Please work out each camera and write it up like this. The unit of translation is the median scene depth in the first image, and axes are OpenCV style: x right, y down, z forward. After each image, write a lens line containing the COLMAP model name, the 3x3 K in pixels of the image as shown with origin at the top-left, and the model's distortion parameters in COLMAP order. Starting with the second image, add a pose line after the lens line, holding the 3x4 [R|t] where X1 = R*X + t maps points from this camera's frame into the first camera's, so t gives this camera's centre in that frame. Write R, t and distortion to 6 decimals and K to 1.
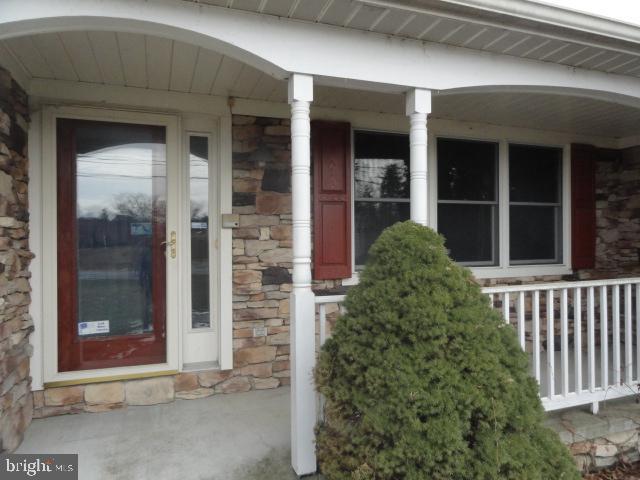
lens RADIAL K [[421.9, 0, 320.0], [0, 421.9, 240.0], [0, 0, 1]] dist [0.023017, 0.001733]
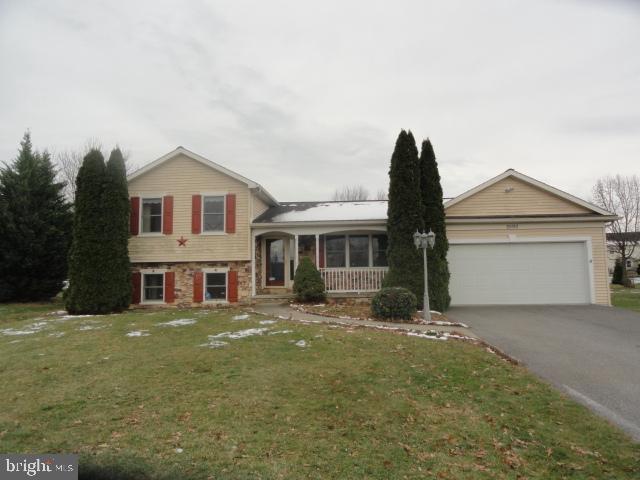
lens RADIAL K [[421.9, 0, 320.0], [0, 421.9, 240.0], [0, 0, 1]] dist [0.023017, 0.001733]
pose [[0.902605, -0.042271, -0.428388, 2.191536], [0.003647, 0.995882, -0.090582, 0.203602], [0.430453, 0.080197, 0.899043, -3.360847]]
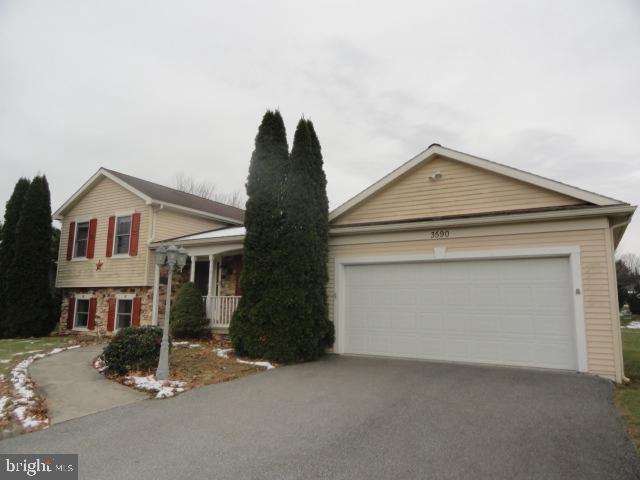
lens RADIAL K [[421.9, 0, 320.0], [0, 421.9, 240.0], [0, 0, 1]] dist [0.023017, 0.001733]
pose [[0.635789, -0.100614, -0.765277, 3.741070], [-0.023006, 0.988557, -0.149083, 0.137496], [0.771520, 0.112392, 0.626199, -0.847448]]
